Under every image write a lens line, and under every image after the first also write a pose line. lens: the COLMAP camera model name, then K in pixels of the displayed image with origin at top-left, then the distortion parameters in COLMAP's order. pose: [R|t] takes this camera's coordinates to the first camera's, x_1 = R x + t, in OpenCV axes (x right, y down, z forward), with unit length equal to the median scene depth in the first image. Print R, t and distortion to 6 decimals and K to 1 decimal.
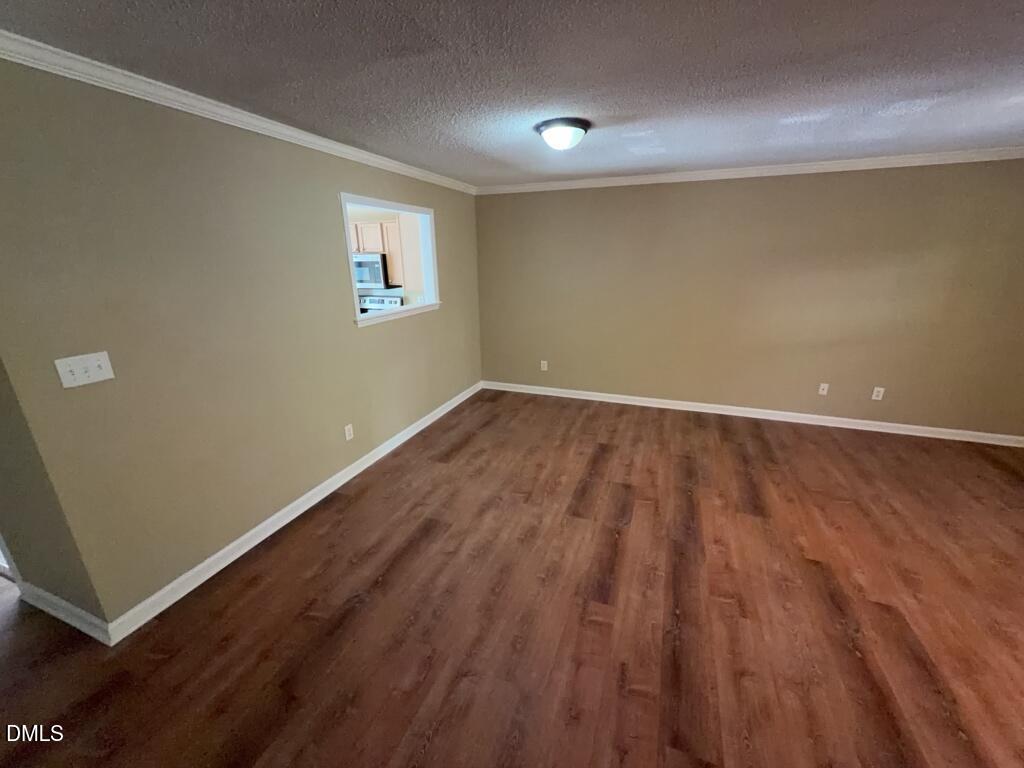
lens RADIAL K [[406.3, 0, 512.7], [0, 406.3, 384.9], [0, 0, 1]] dist [0.007678, -0.001045]
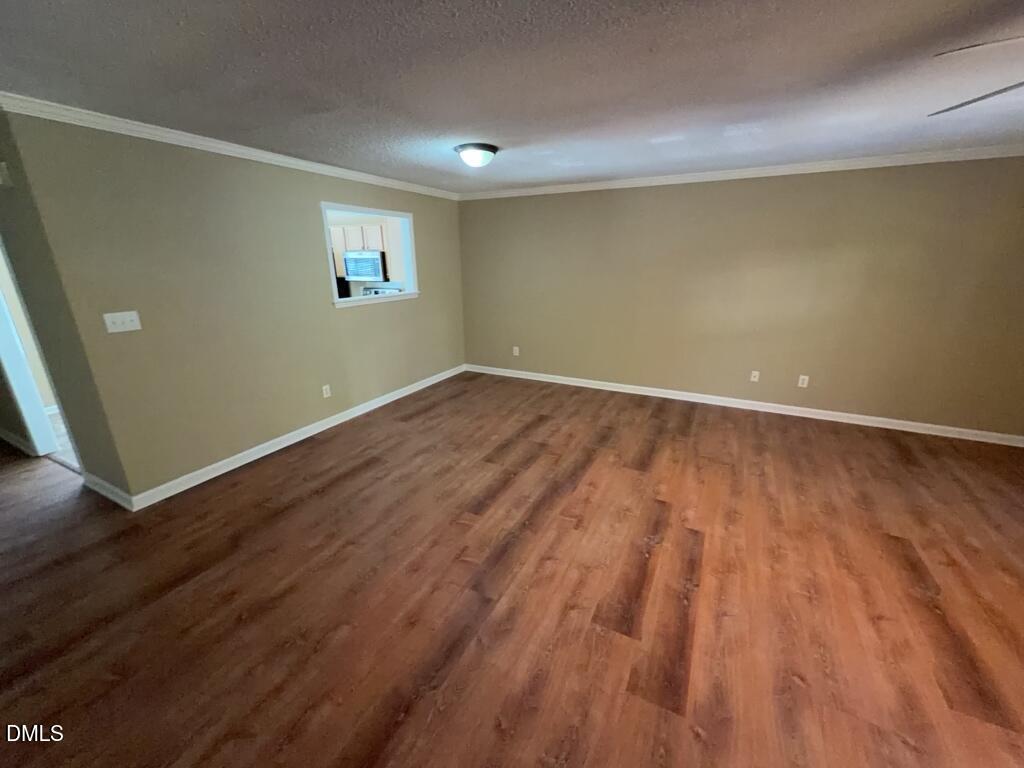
lens RADIAL K [[406.3, 0, 512.4], [0, 406.3, 384.2], [0, 0, 1]] dist [0.007678, -0.001045]
pose [[0.993353, 0.038121, -0.108608, 0.335942], [-0.038736, 0.999243, -0.003554, 0.084923], [0.108391, 0.007738, 0.994078, -0.207584]]
